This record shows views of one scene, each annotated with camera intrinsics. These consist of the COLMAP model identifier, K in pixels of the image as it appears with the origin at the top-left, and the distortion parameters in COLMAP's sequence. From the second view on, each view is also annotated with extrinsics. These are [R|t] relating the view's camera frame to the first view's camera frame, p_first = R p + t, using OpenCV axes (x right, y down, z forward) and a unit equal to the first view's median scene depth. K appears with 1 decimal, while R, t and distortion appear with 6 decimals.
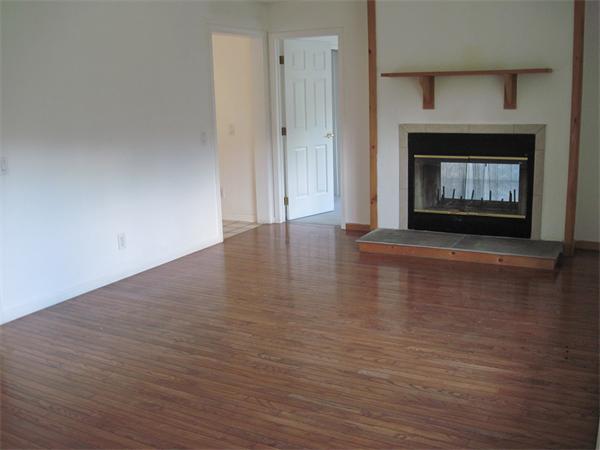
lens RADIAL K [[615.2, 0, 300.0], [0, 615.2, 225.0], [0, 0, 1]] dist [-0.126471, 0.016449]
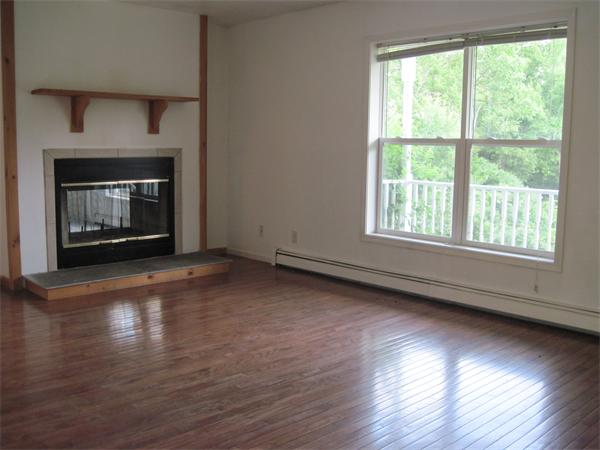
lens RADIAL K [[615.2, 0, 300.0], [0, 615.2, 225.0], [0, 0, 1]] dist [-0.126471, 0.016449]
pose [[0.306807, -0.085160, 0.947954, -0.589725], [0.179266, 0.983333, 0.030319, -0.022189], [-0.934737, 0.160634, 0.316960, 0.447811]]
